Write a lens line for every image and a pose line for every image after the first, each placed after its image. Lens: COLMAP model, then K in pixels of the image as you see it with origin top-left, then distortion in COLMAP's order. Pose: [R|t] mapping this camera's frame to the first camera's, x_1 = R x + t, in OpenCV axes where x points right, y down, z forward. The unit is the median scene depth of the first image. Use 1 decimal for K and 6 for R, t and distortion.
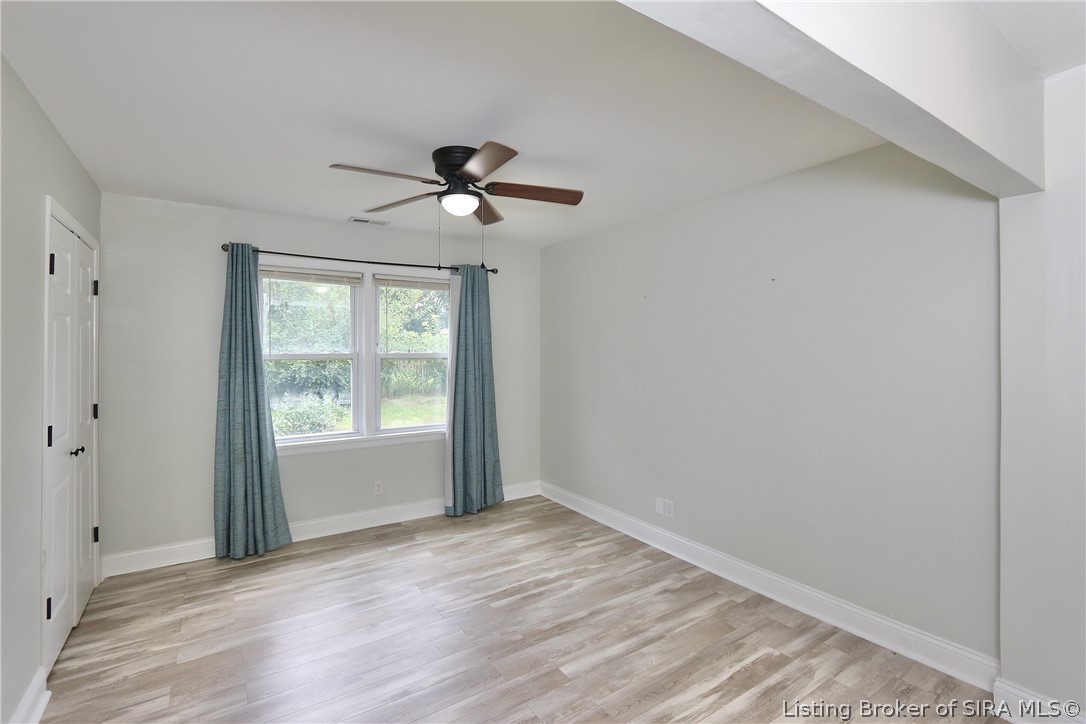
lens RADIAL K [[497.0, 0, 538.7], [0, 497.0, 353.3], [0, 0, 1]] dist [-0.016218, 0.001030]
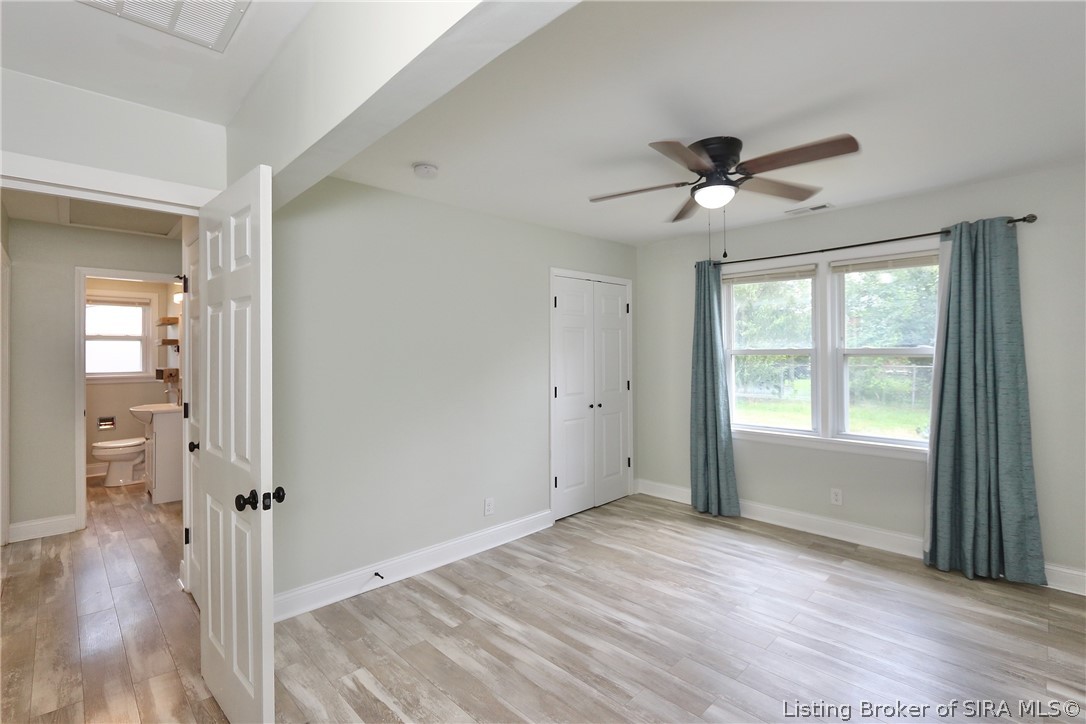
lens RADIAL K [[497.0, 0, 531.1], [0, 497.0, 352.5], [0, 0, 1]] dist [-0.016218, 0.001030]
pose [[0.174750, 0.002491, -0.984610, 0.584314], [0.000571, 0.999996, 0.002631, 0.005519], [0.984613, -0.001022, 0.174748, 0.365590]]
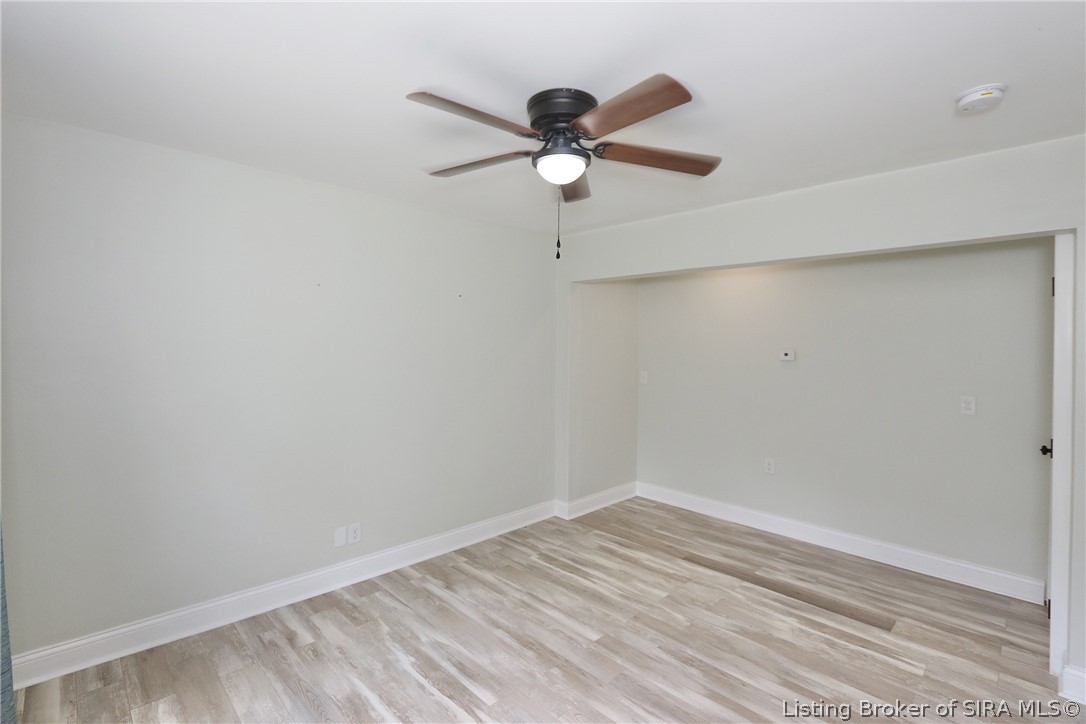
lens RADIAL K [[497.0, 0, 527.7], [0, 497.0, 346.8], [0, 0, 1]] dist [-0.016218, 0.001030]
pose [[-0.172282, -0.005617, 0.985032, -0.713871], [-0.002854, 0.999982, 0.005203, -0.024078], [-0.985044, -0.001915, -0.172295, 0.927597]]
